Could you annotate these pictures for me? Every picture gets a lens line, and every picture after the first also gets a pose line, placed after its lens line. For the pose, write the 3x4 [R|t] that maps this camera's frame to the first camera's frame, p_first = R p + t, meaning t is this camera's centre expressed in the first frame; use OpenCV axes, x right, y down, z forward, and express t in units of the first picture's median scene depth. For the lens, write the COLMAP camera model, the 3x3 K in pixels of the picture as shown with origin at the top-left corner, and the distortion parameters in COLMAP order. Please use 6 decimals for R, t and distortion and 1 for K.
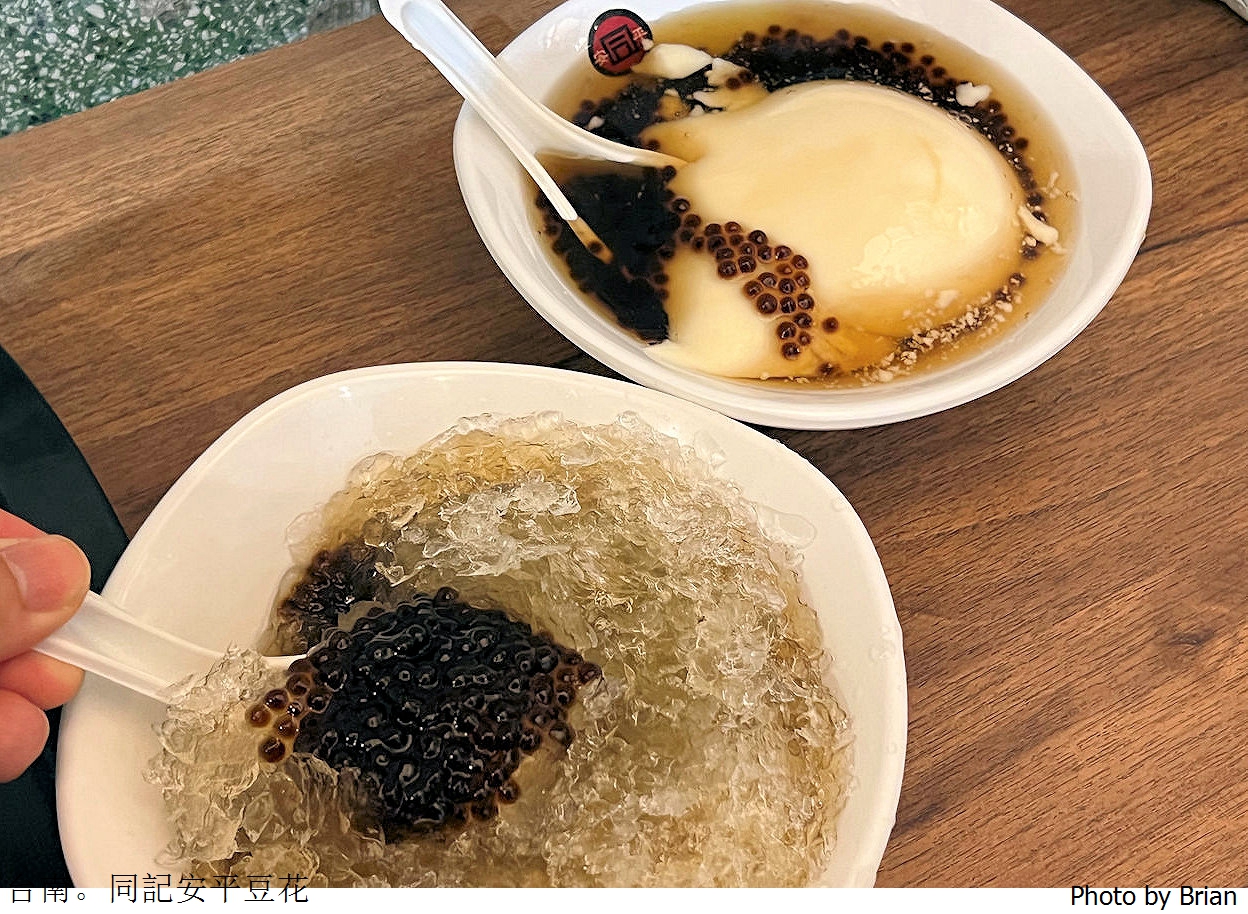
lens RADIAL K [[1954.2, 0, 624.0], [0, 1954.2, 457.0], [0, 0, 1]] dist [0.177820, -0.744611]
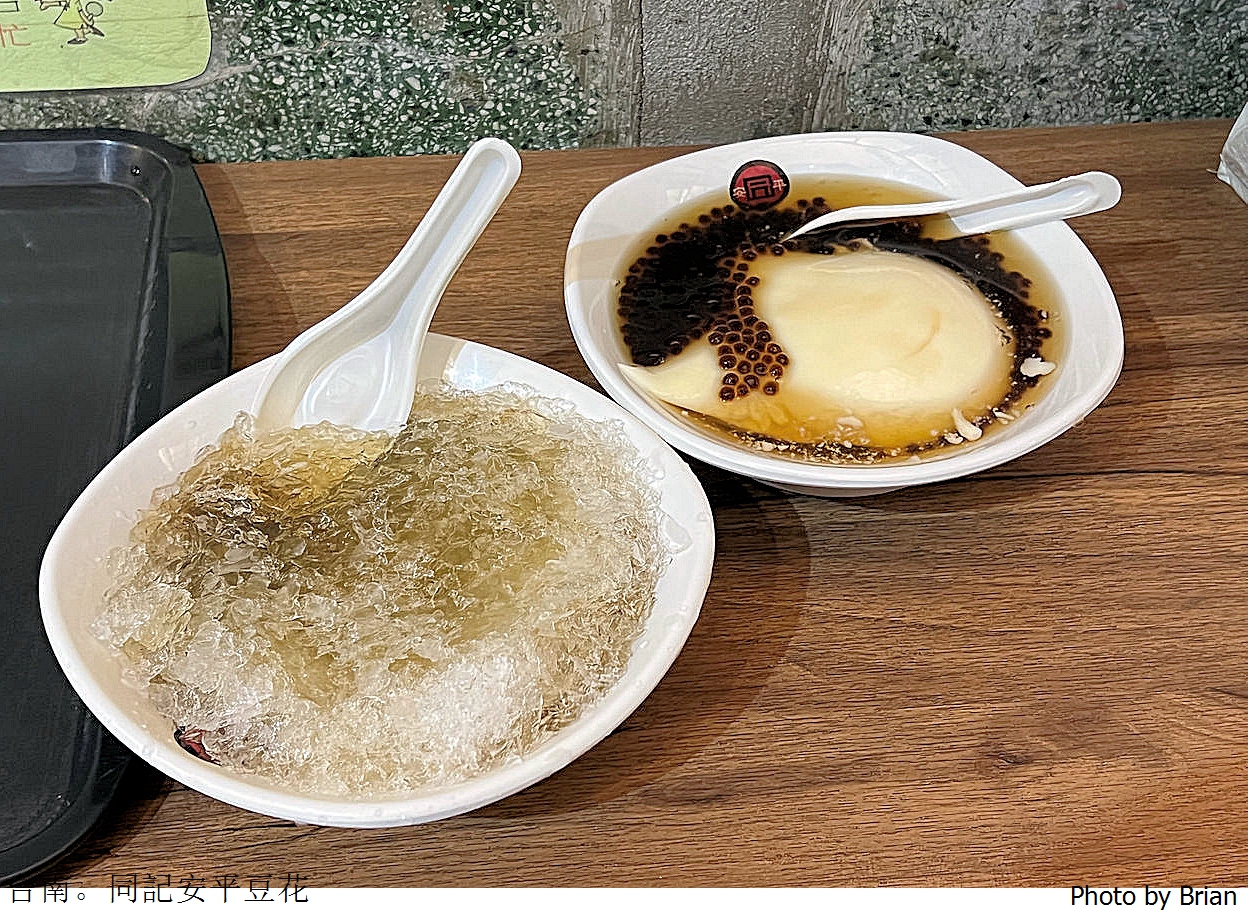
lens RADIAL K [[1954.2, 0, 624.0], [0, 1954.2, 457.0], [0, 0, 1]] dist [0.177820, -0.744611]
pose [[0.901018, 0.268145, -0.340977, 0.380800], [-0.322456, 0.939815, -0.113005, 0.115031], [0.290154, 0.211769, 0.933255, -0.140257]]
